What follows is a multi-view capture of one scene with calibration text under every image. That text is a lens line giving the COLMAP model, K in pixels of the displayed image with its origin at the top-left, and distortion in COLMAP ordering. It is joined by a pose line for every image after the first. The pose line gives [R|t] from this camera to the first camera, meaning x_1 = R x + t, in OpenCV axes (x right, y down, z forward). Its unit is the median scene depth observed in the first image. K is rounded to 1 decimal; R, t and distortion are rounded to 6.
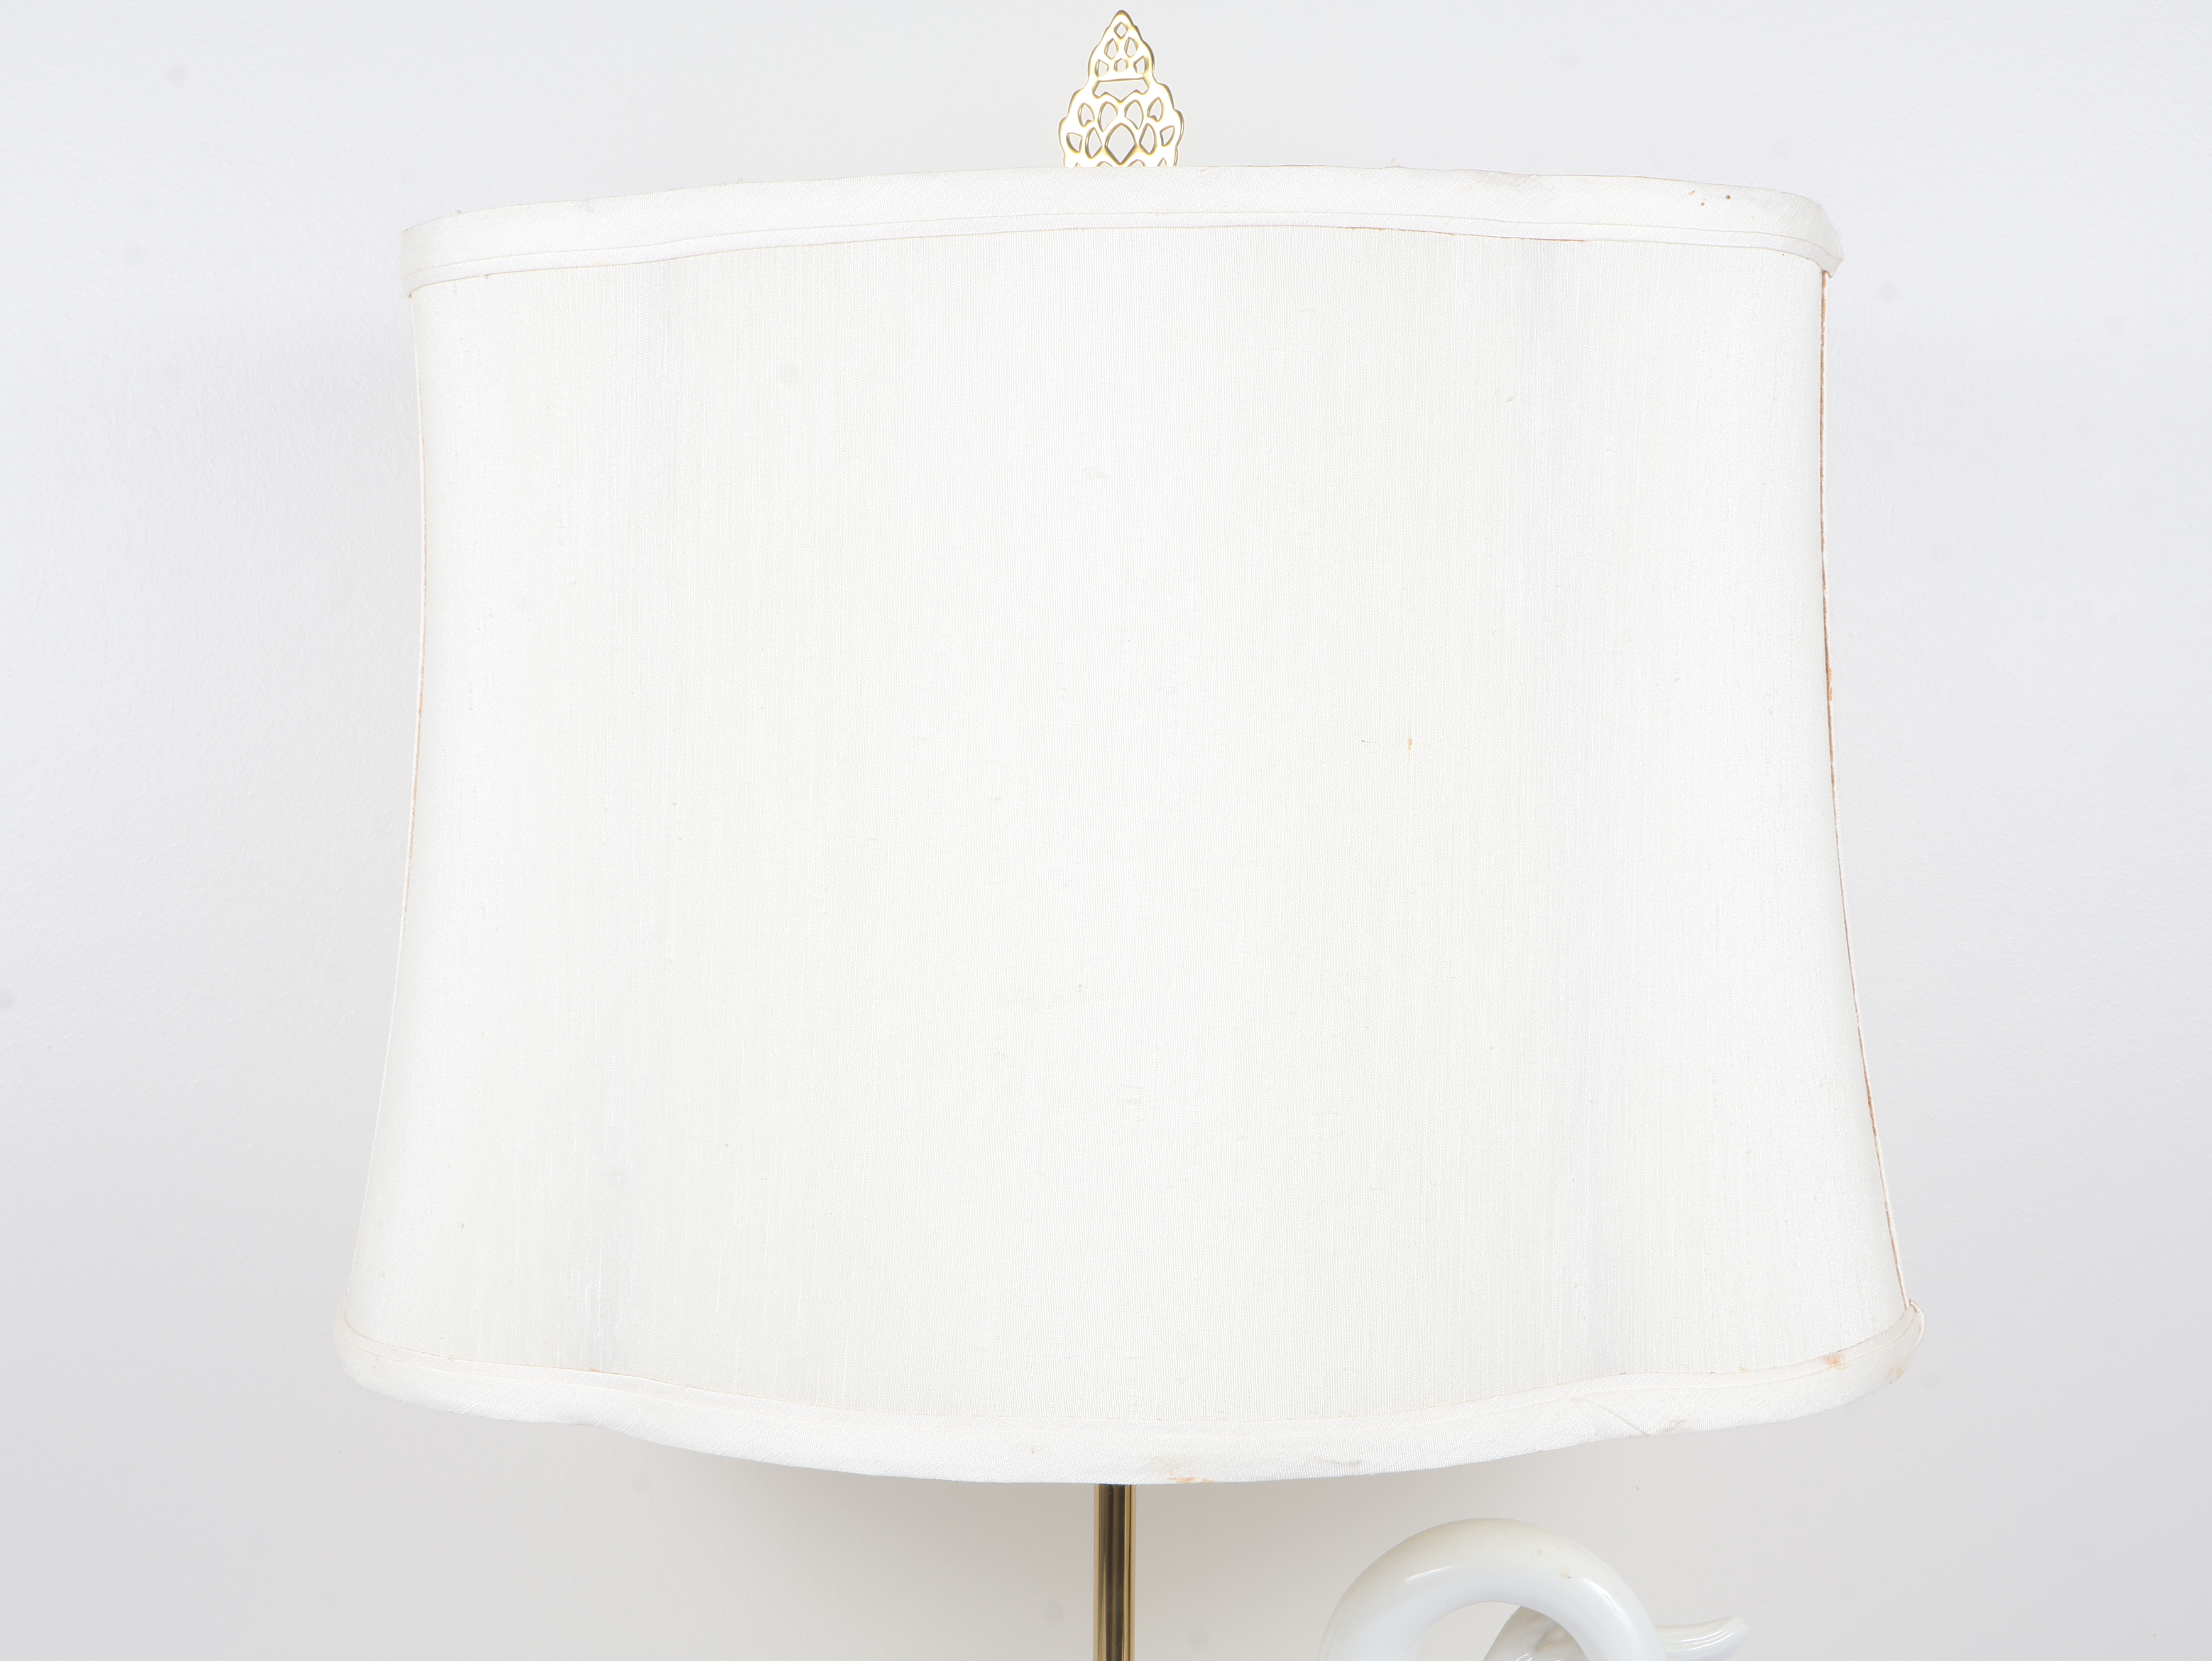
lens RADIAL K [[2981.2, 0, 1106.7], [0, 2981.2, 832.5], [0, 0, 1]] dist [-0.016152, 0.000000]
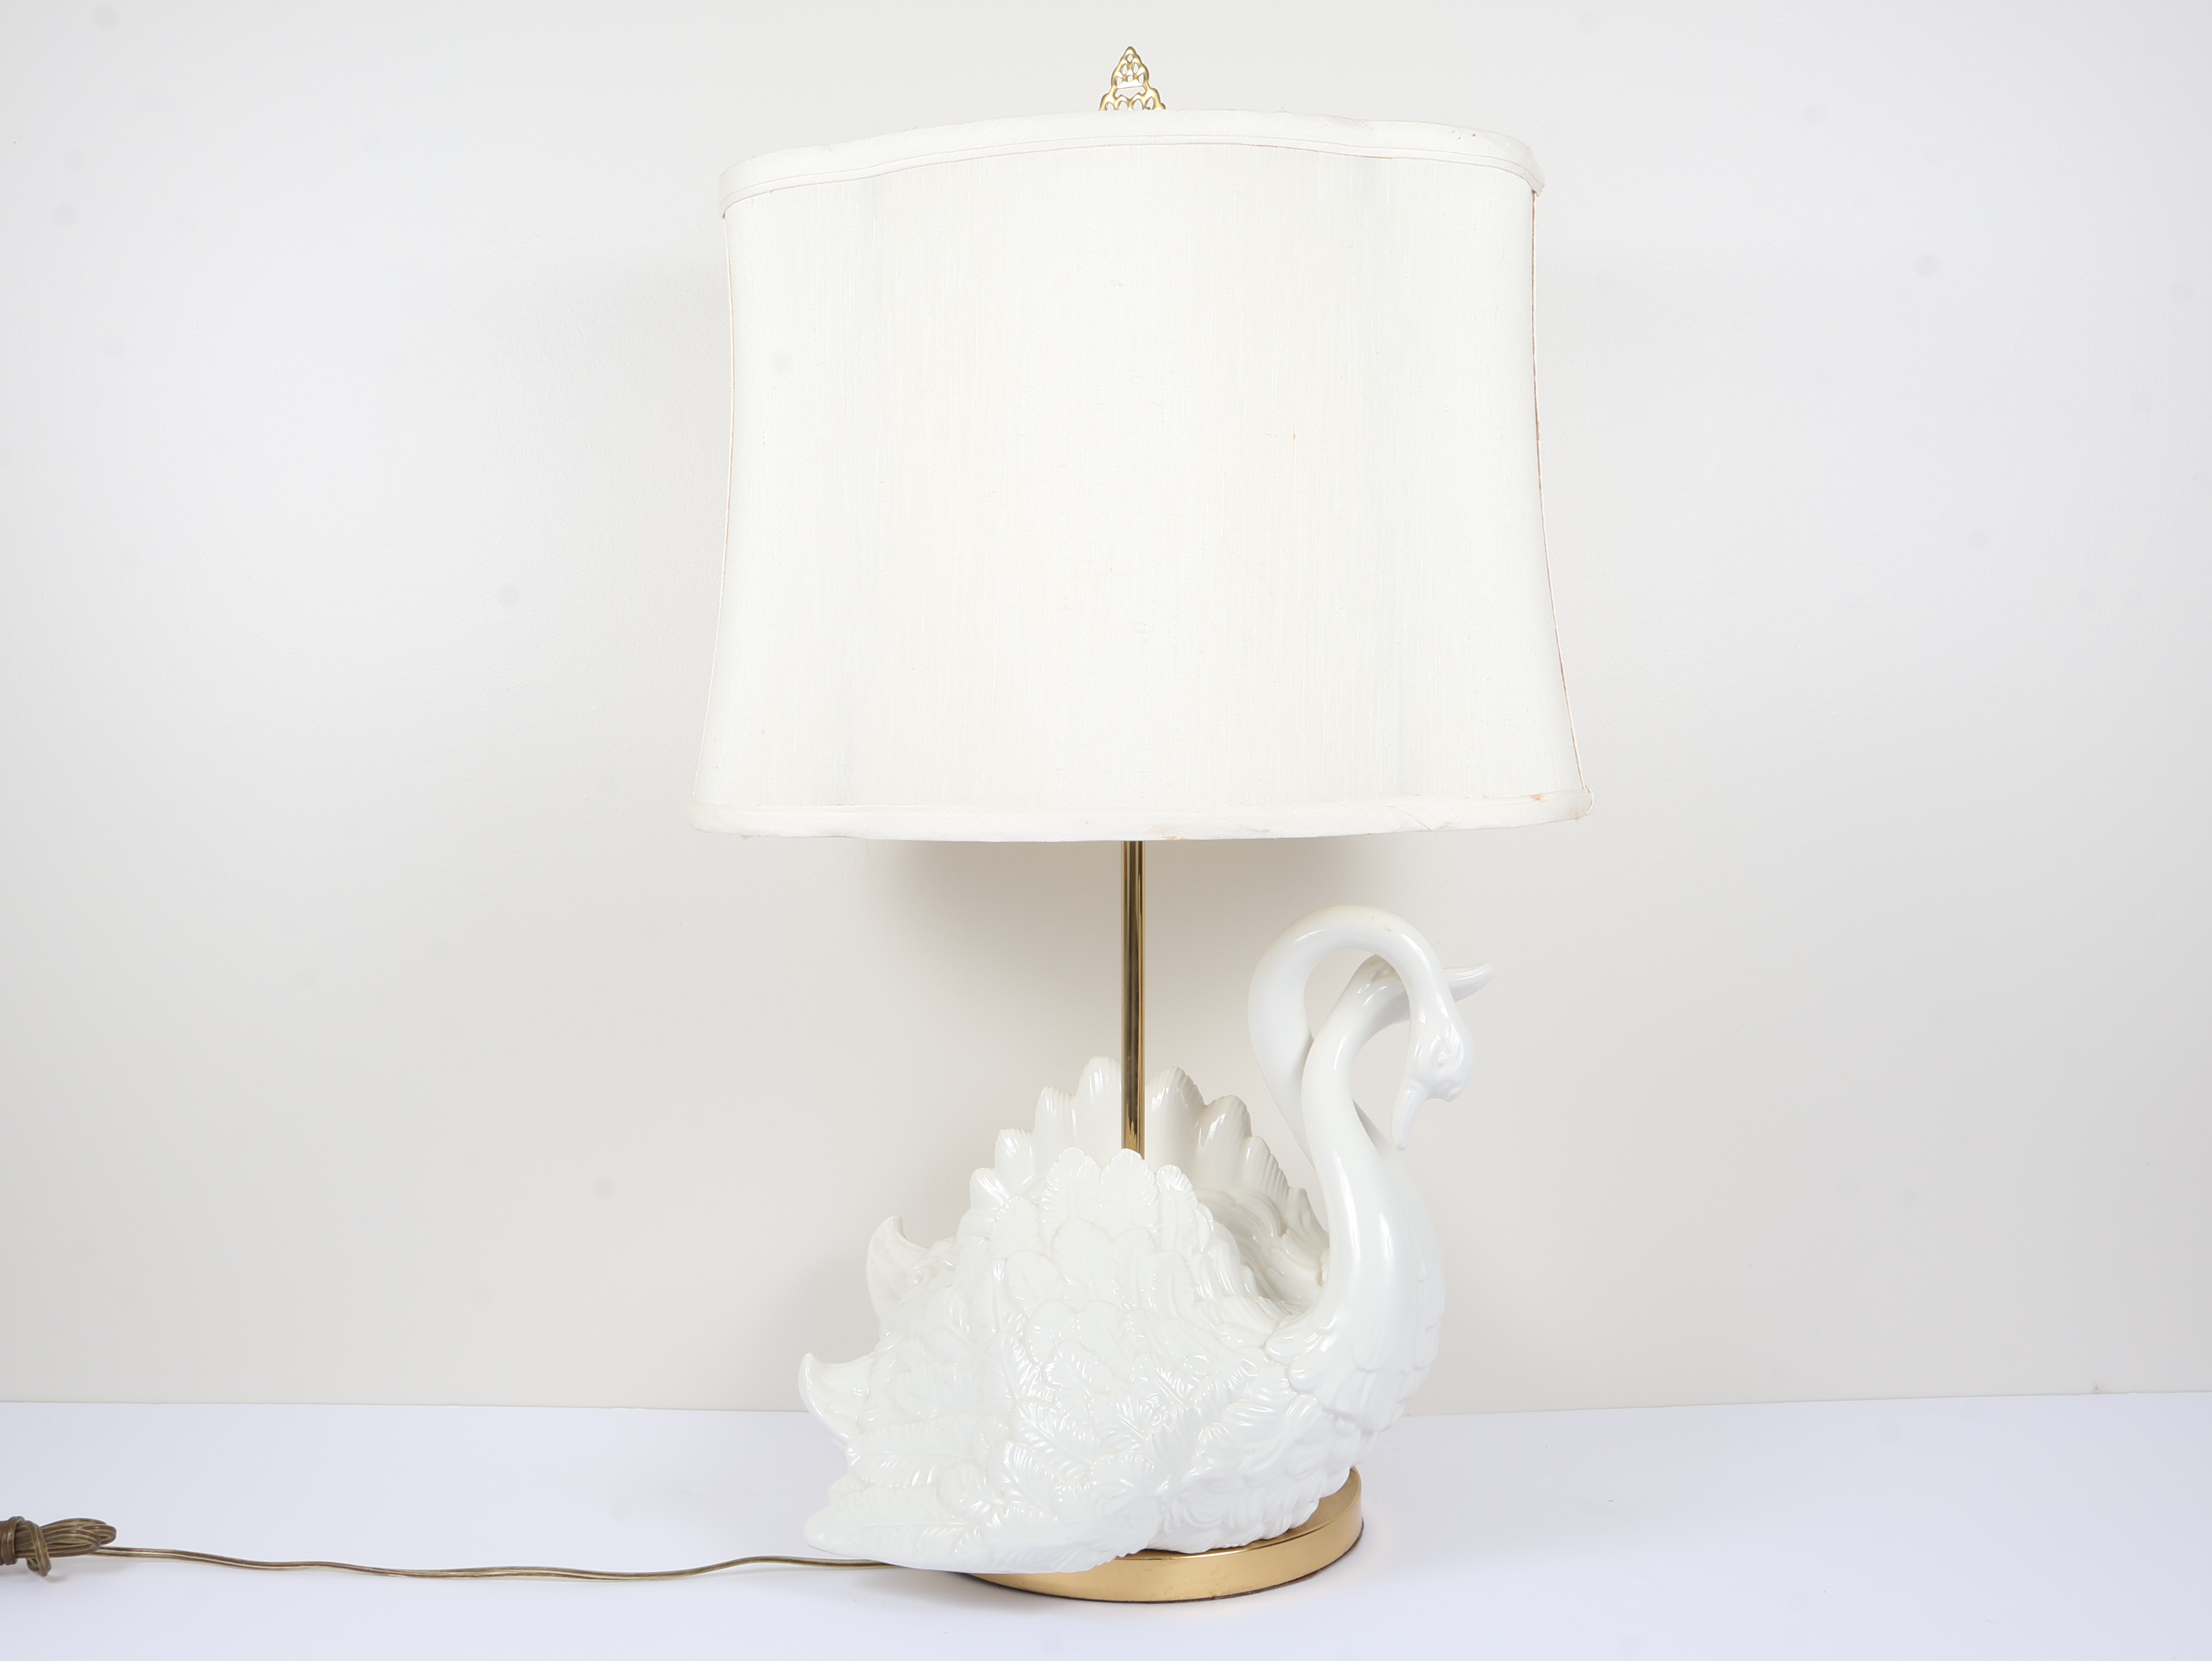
lens RADIAL K [[2007.4, 0, 1113.4], [0, 2007.4, 832.7], [0, 0, 1]] dist [-0.005075, 0.008848]
pose [[0.999950, -0.008264, -0.005584, -0.001821], [0.008395, 0.999679, 0.023898, 0.165063], [0.005385, -0.023943, 0.999699, -0.195131]]
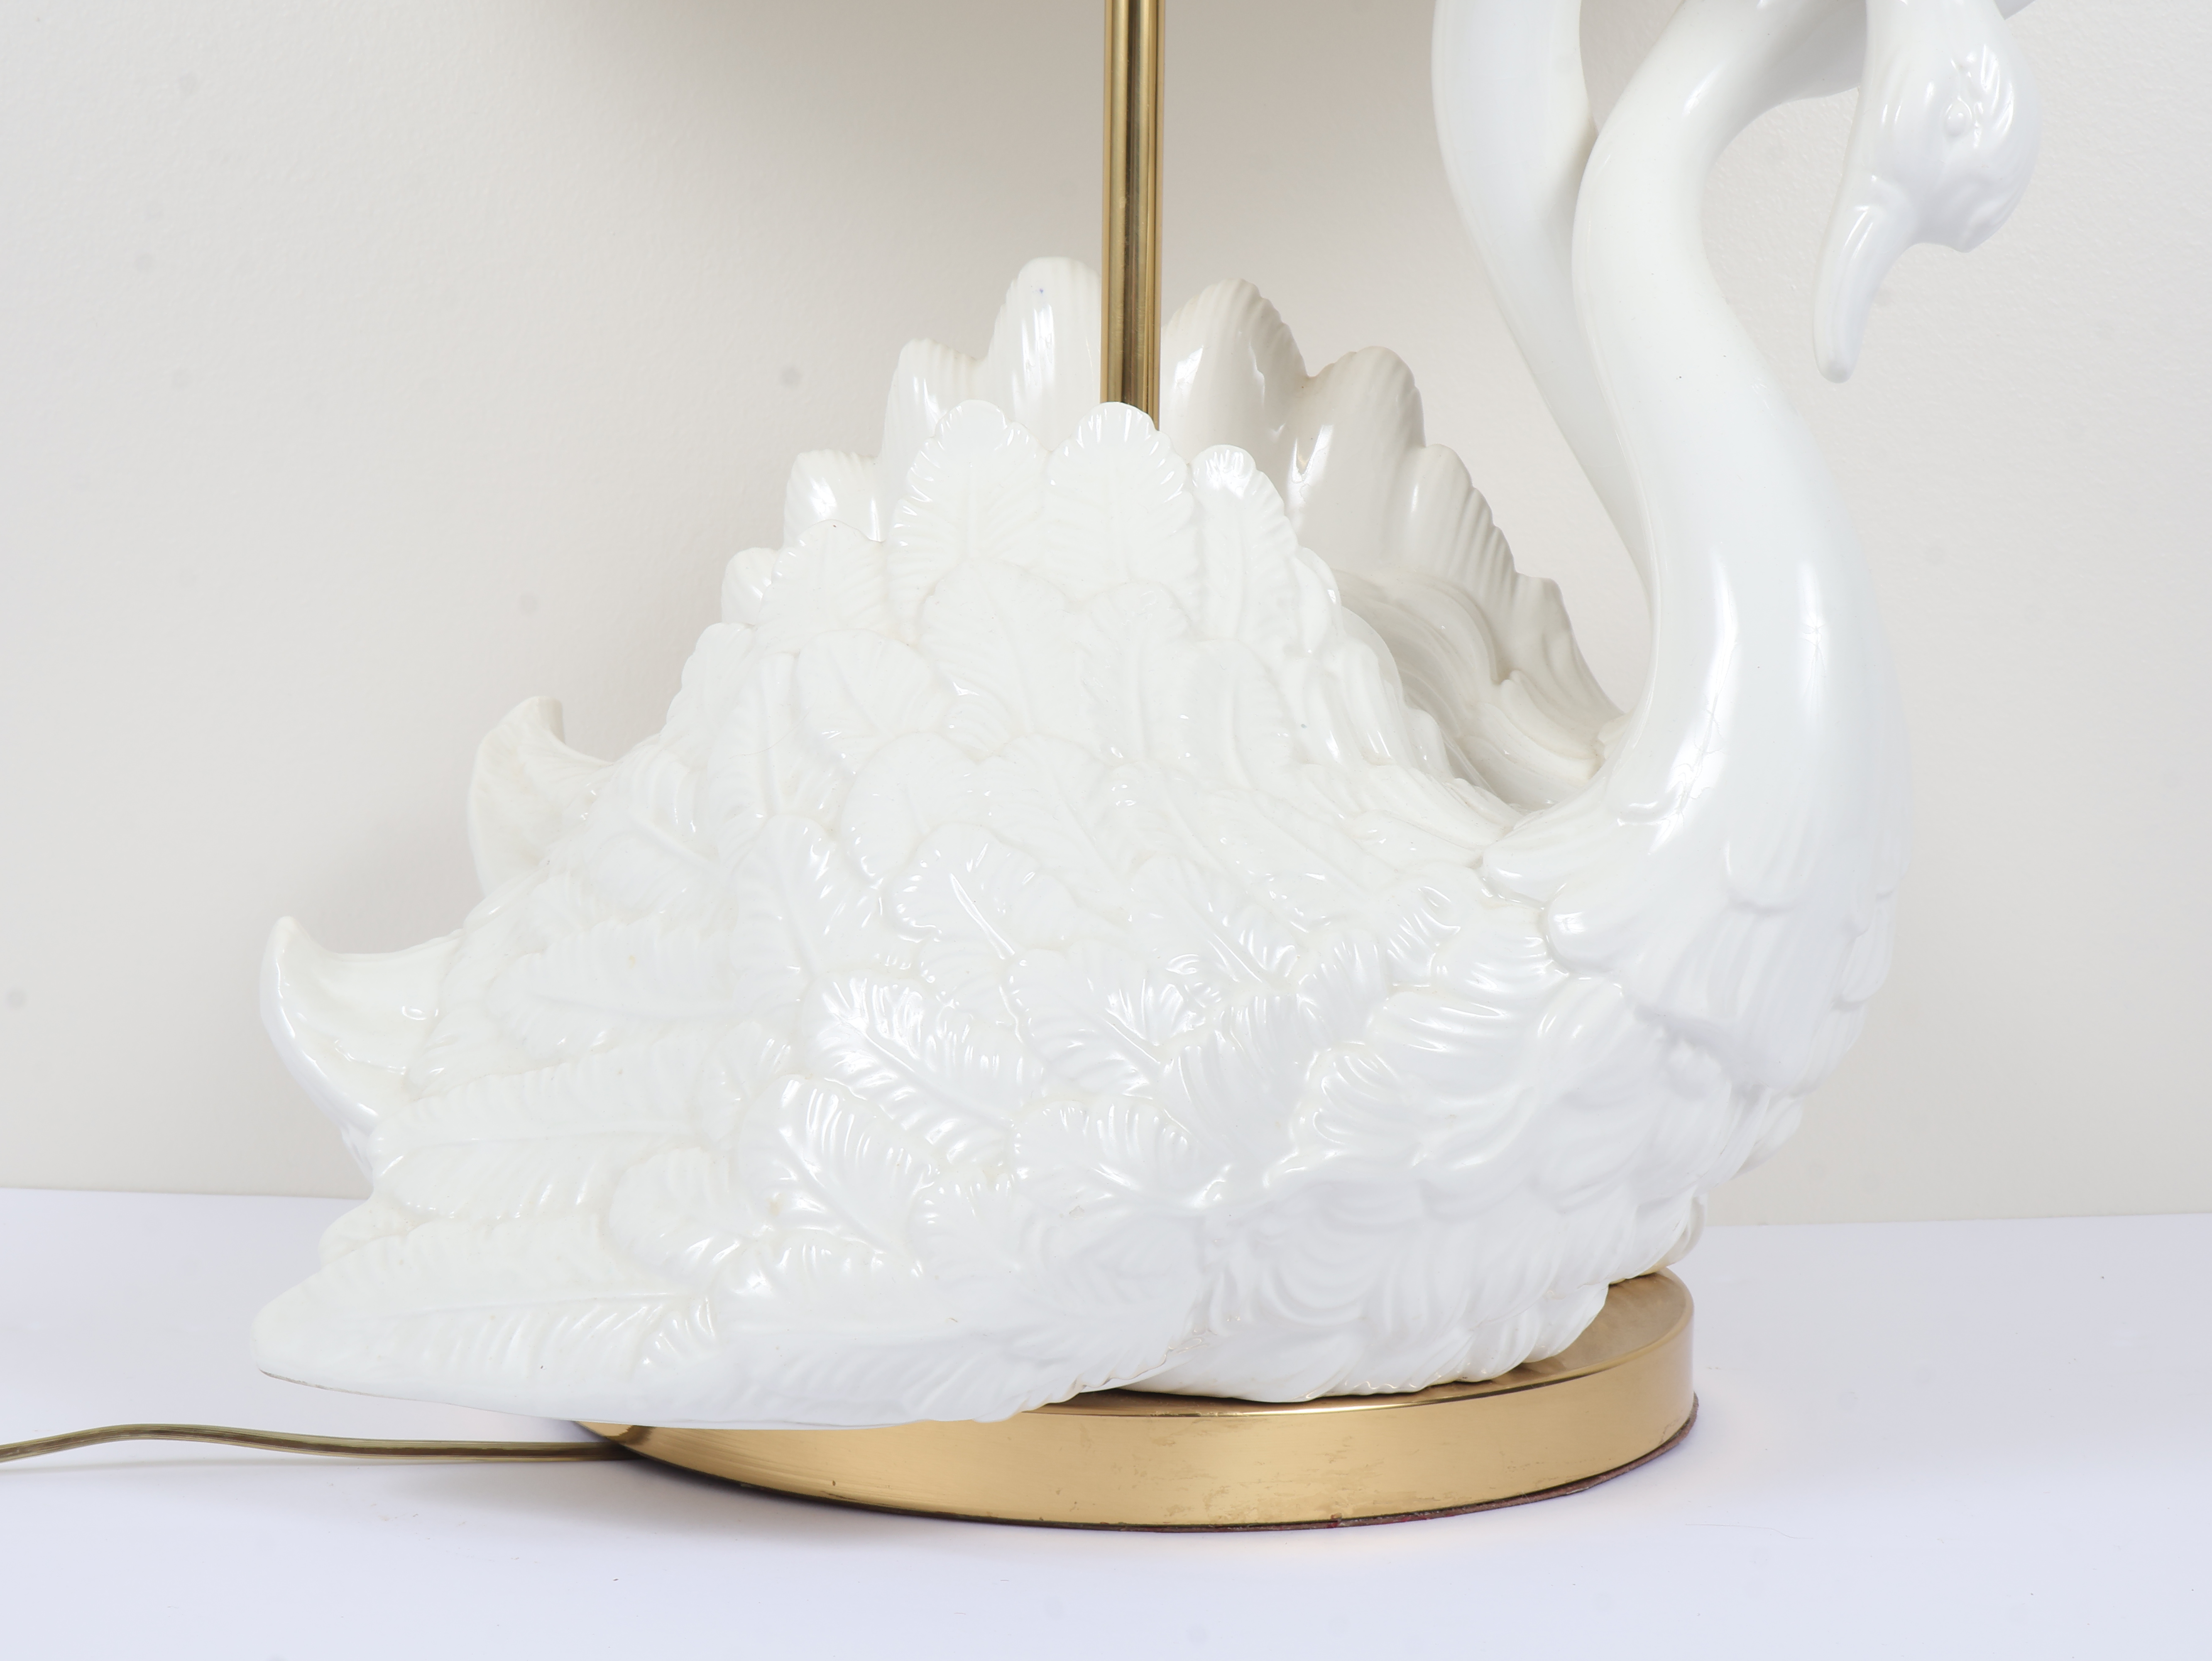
lens RADIAL K [[3349.8, 0, 1106.9], [0, 3349.8, 820.0], [0, 0, 1]] dist [-0.030215, 0.000000]
pose [[0.999951, 0.003902, 0.009142, -0.011443], [-0.004484, 0.997904, 0.064559, 0.442056], [-0.008871, -0.064597, 0.997872, 0.244207]]
